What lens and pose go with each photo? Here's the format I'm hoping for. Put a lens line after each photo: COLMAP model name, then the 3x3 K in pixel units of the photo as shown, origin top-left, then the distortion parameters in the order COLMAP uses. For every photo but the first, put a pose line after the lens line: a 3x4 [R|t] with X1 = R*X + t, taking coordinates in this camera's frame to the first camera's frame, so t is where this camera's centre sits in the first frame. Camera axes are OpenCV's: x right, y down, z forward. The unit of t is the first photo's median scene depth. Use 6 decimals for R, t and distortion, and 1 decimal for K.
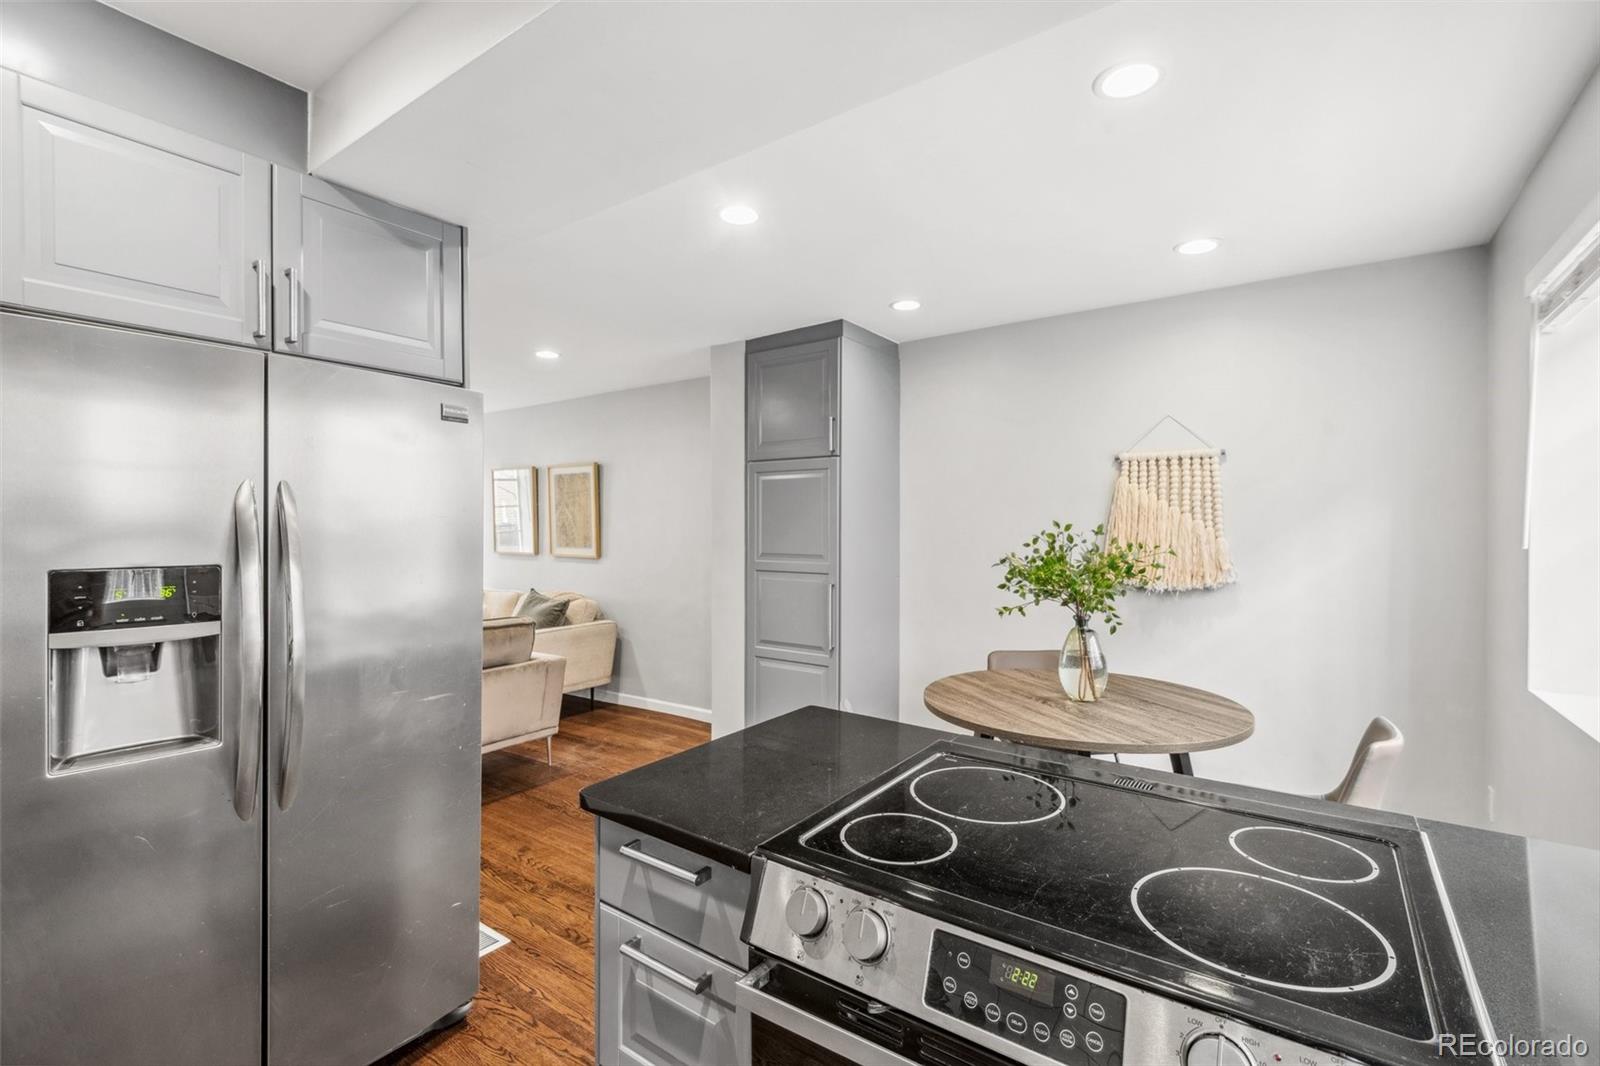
lens RADIAL K [[710.1, 0, 791.1], [0, 710.1, 526.5], [0, 0, 1]] dist [0.011659, -0.006581]
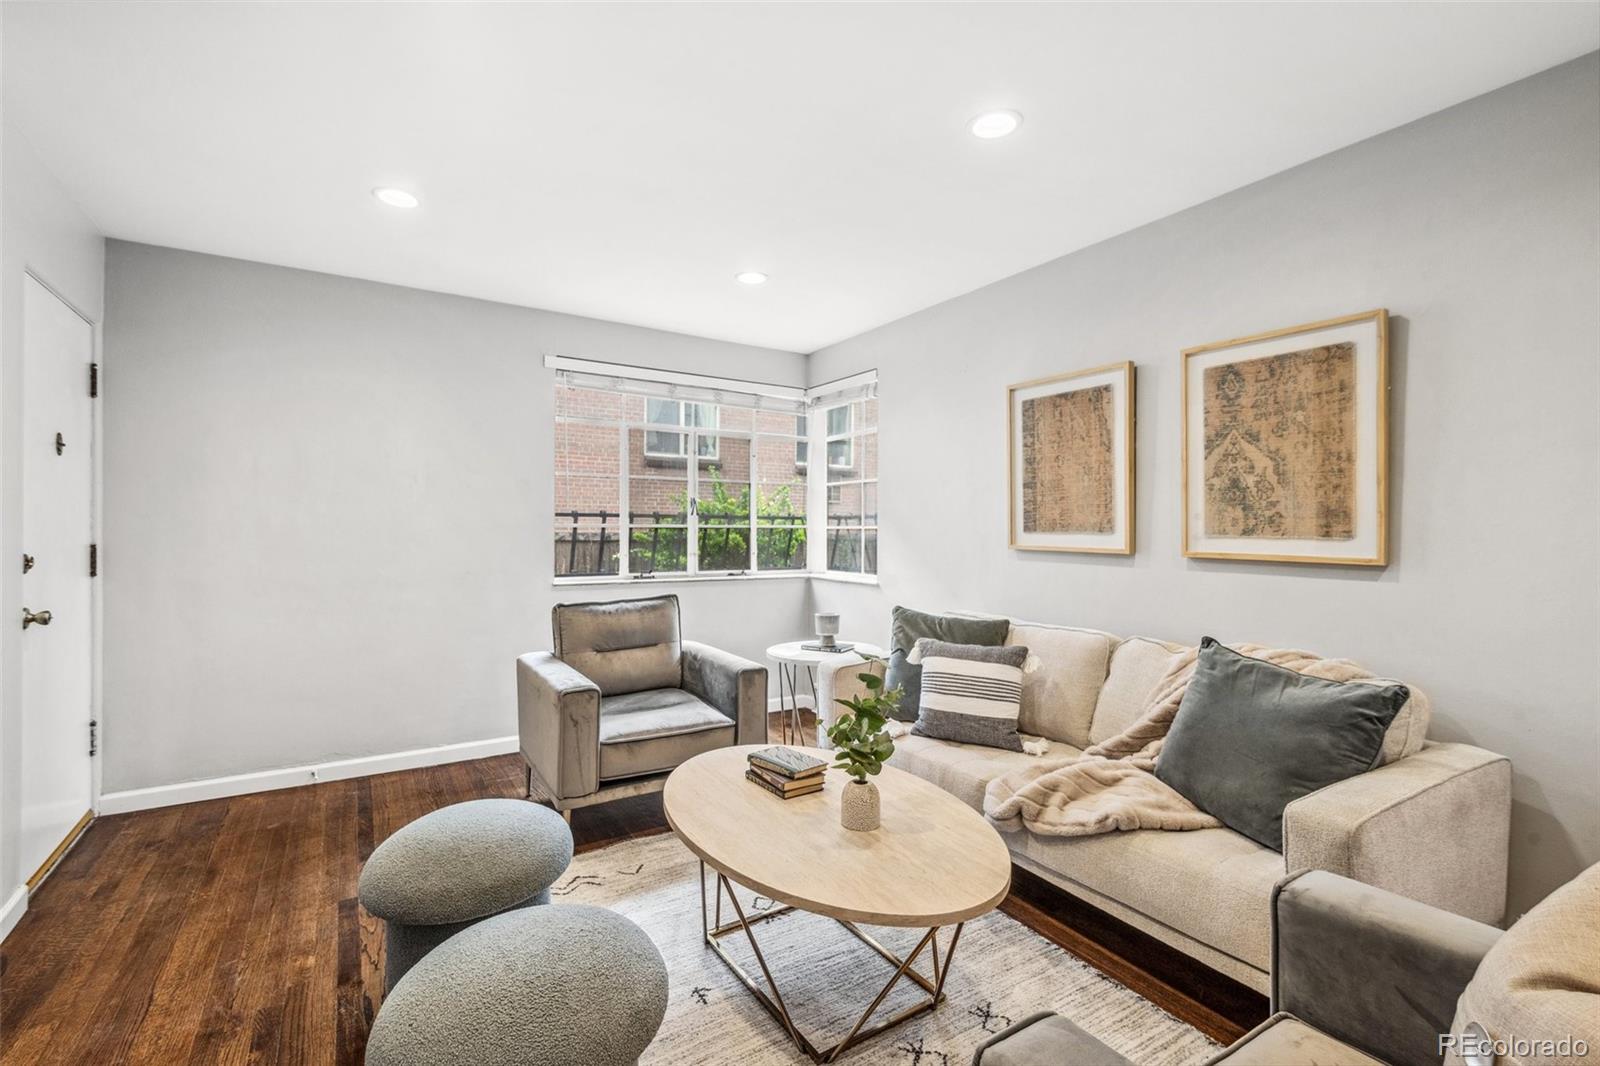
lens RADIAL K [[710.1, 0, 807.8], [0, 710.1, 525.3], [0, 0, 1]] dist [0.011659, -0.006581]
pose [[0.931390, 0.005300, -0.363985, -0.740350], [-0.006453, 0.999977, -0.001949, 0.046034], [0.363967, 0.004164, 0.931403, 0.934877]]
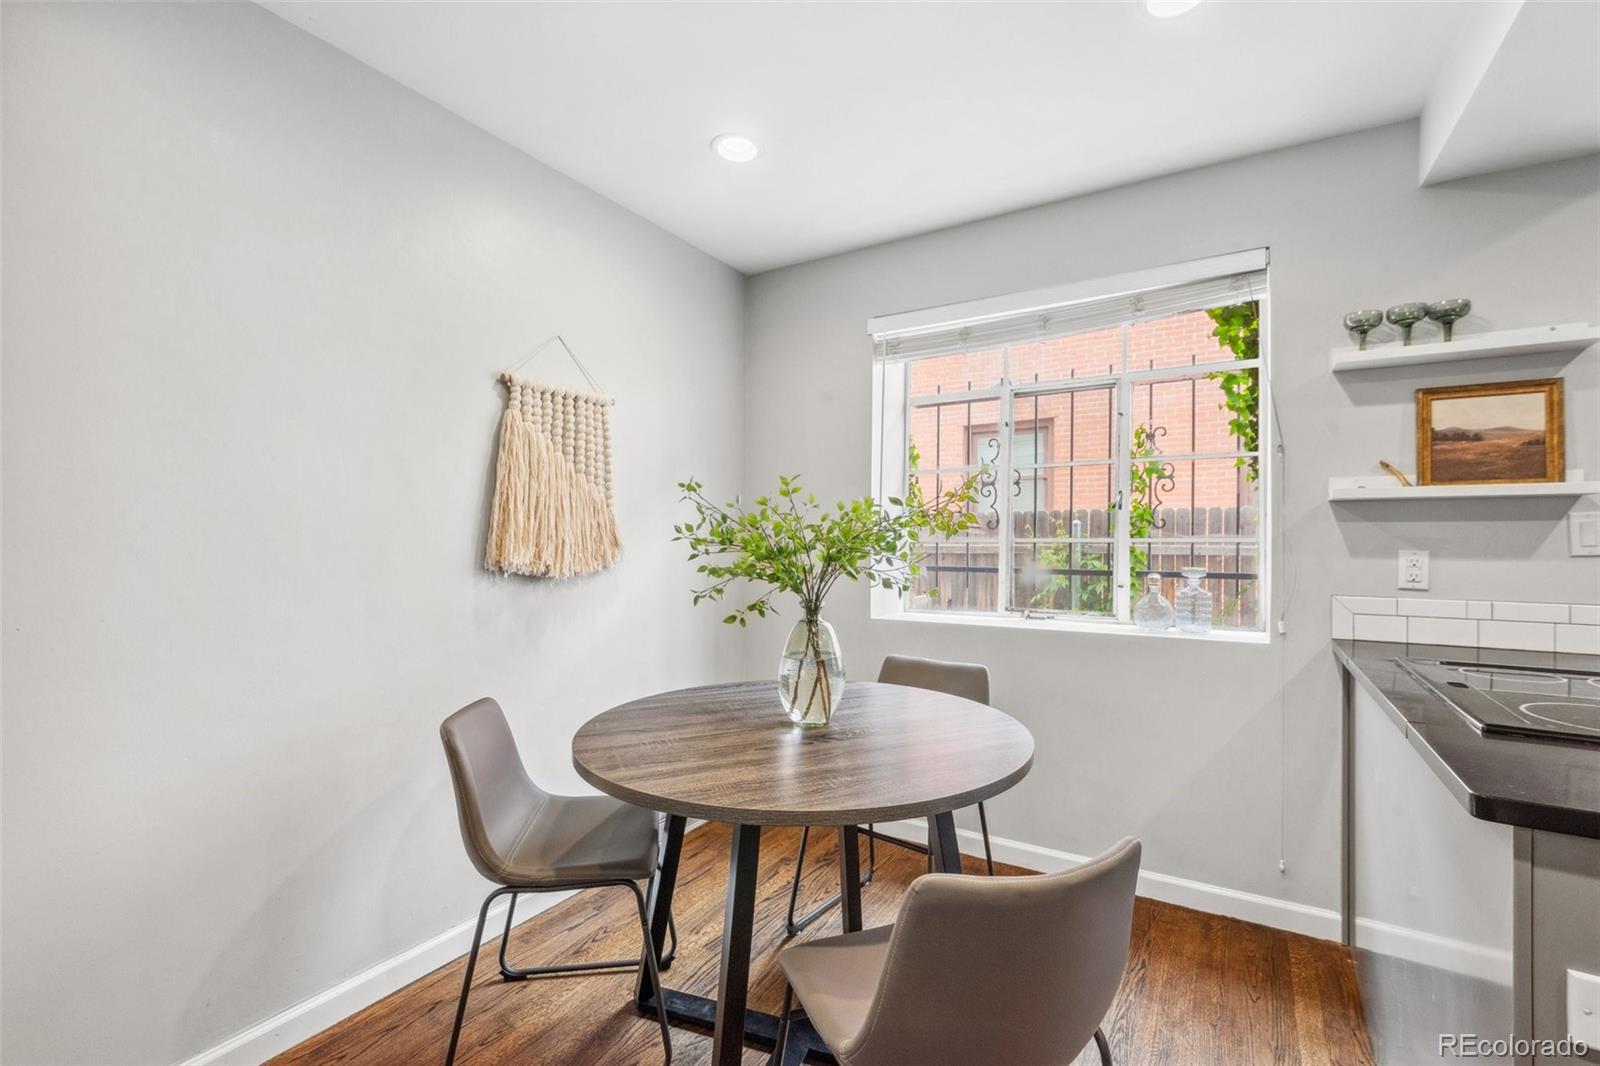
lens RADIAL K [[710.1, 0, 808.0], [0, 710.1, 537.6], [0, 0, 1]] dist [0.011659, -0.006581]
pose [[-0.089520, 0.003860, 0.995978, -0.216793], [-0.007364, 0.999963, -0.004537, 0.051499], [-0.995958, -0.007741, -0.089488, 0.827537]]
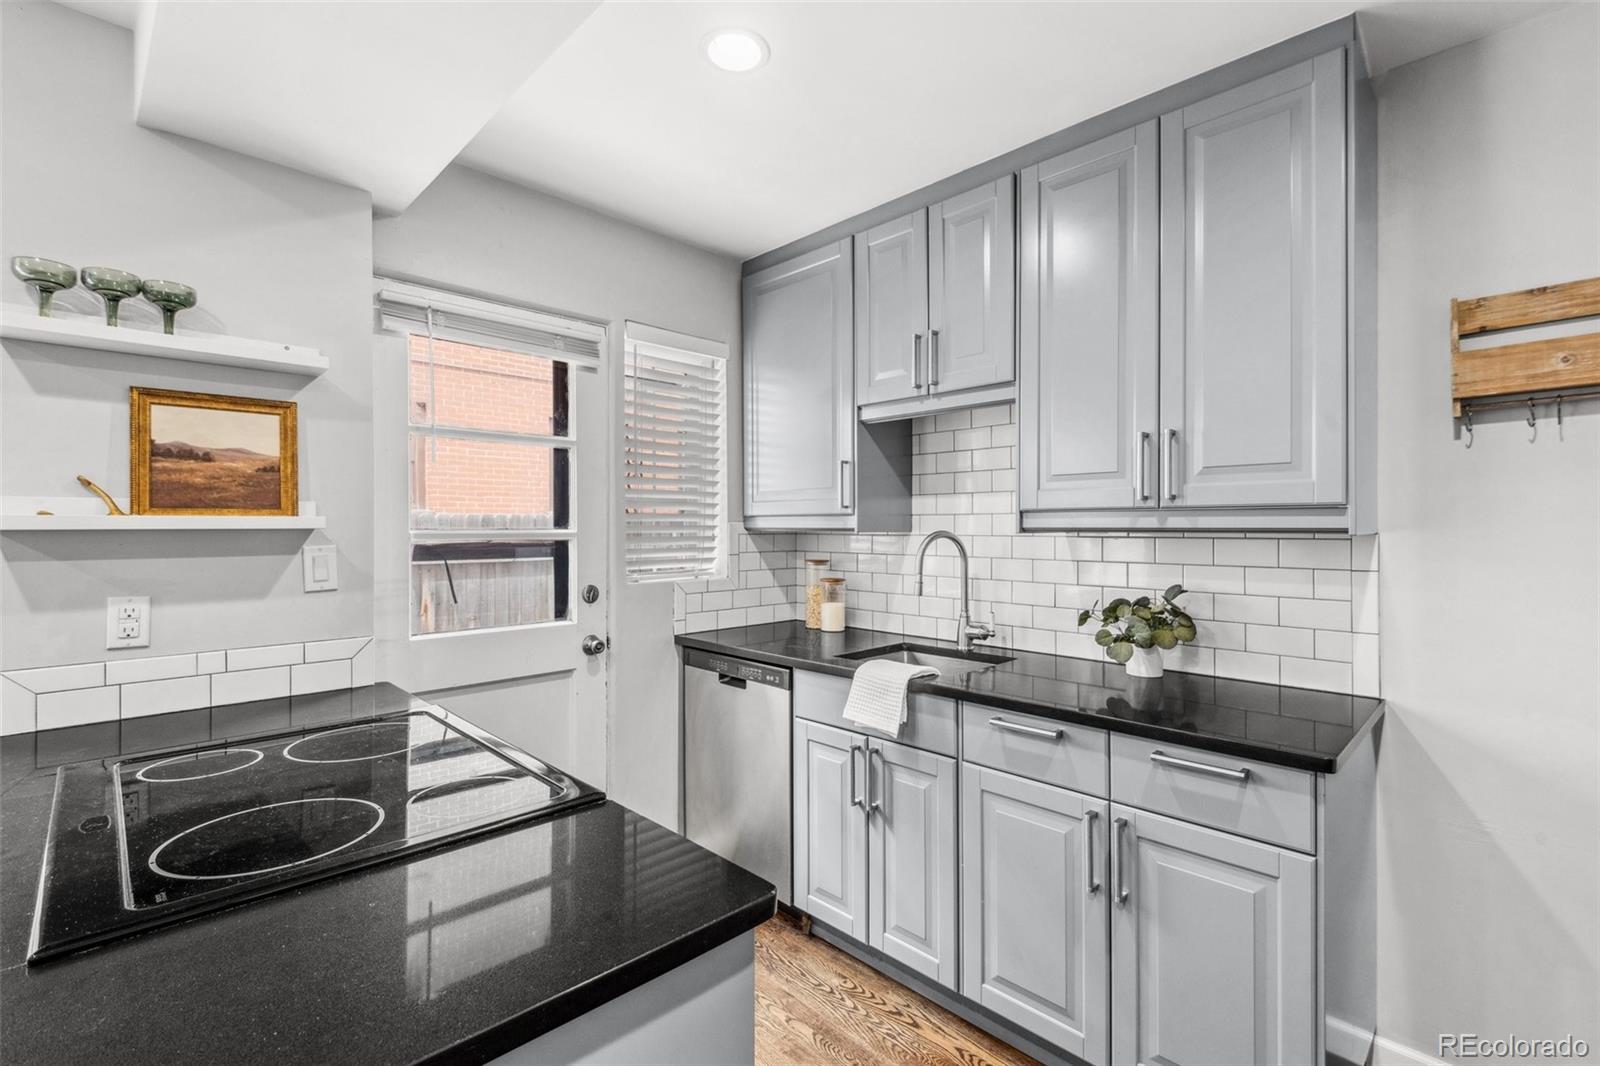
lens RADIAL K [[710.1, 0, 806.8], [0, 710.1, 527.3], [0, 0, 1]] dist [0.011659, -0.006581]
pose [[-0.990049, 0.001883, 0.140707, -0.156275], [0.001727, 0.999998, -0.001231, 0.009404], [-0.140709, -0.000976, -0.990050, 0.645753]]
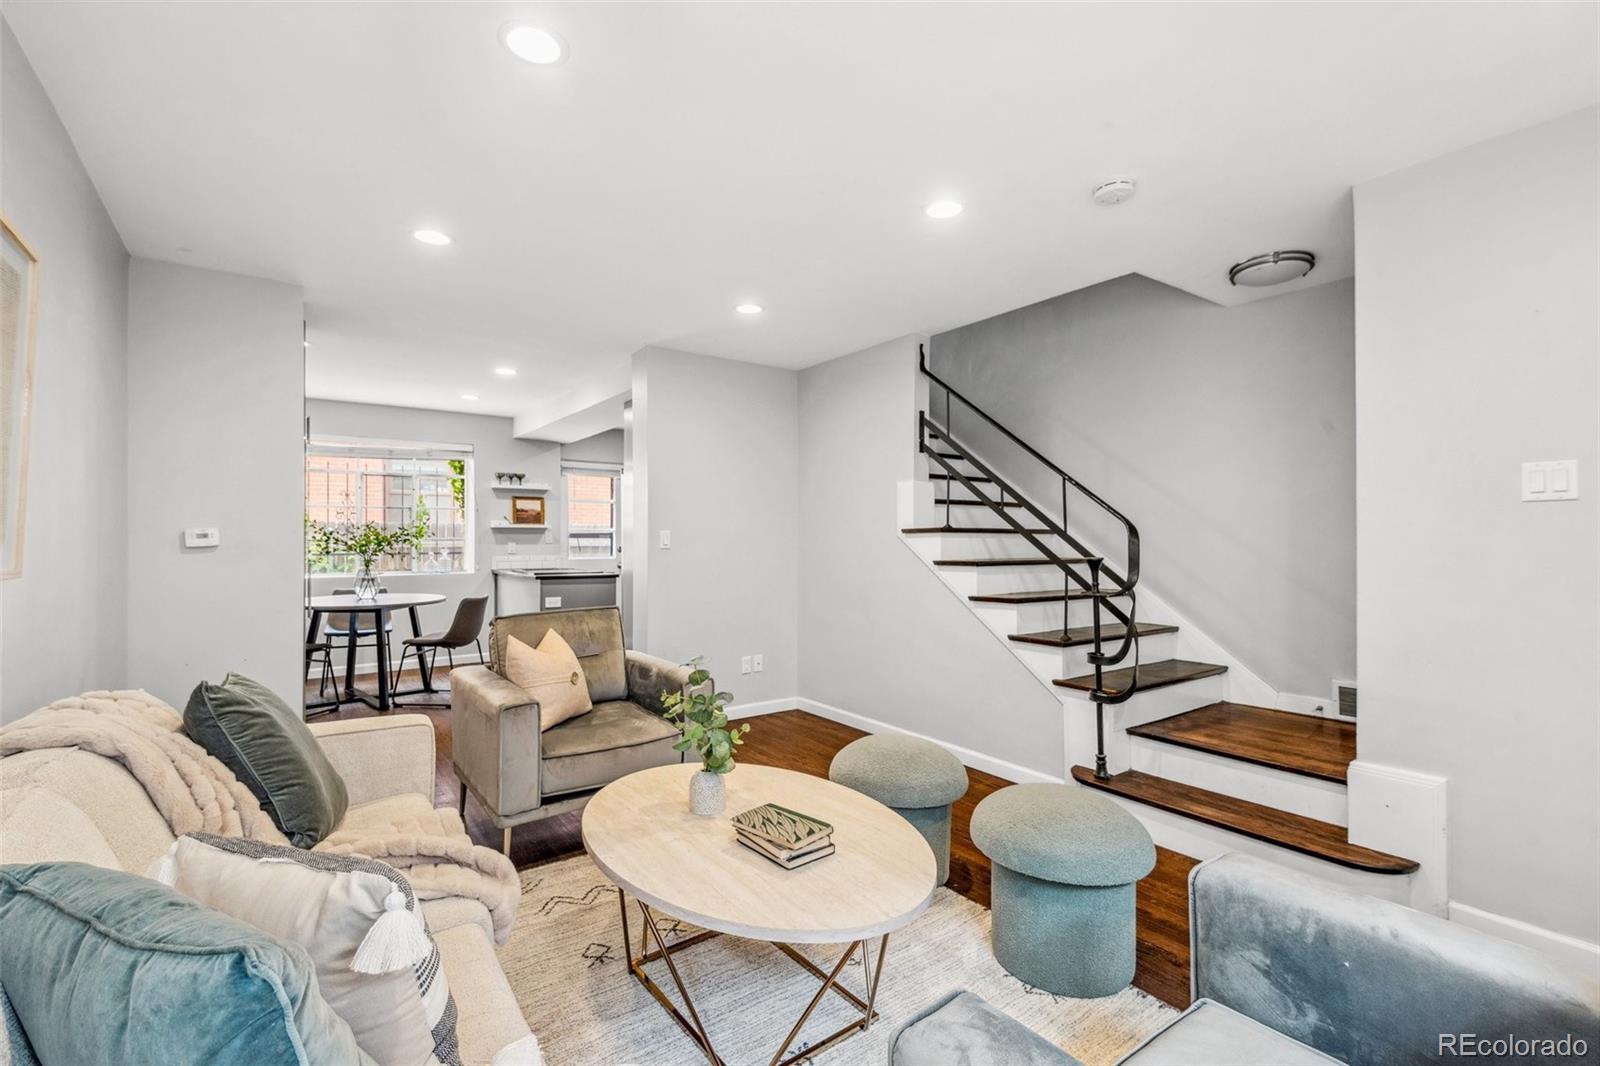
lens RADIAL K [[710.1, 0, 811.6], [0, 710.1, 539.7], [0, 0, 1]] dist [0.011659, -0.006581]
pose [[-0.954729, 0.002218, 0.297470, -1.187313], [0.001913, 0.999997, -0.001314, 0.051916], [-0.297472, -0.000685, -0.954730, 2.079651]]
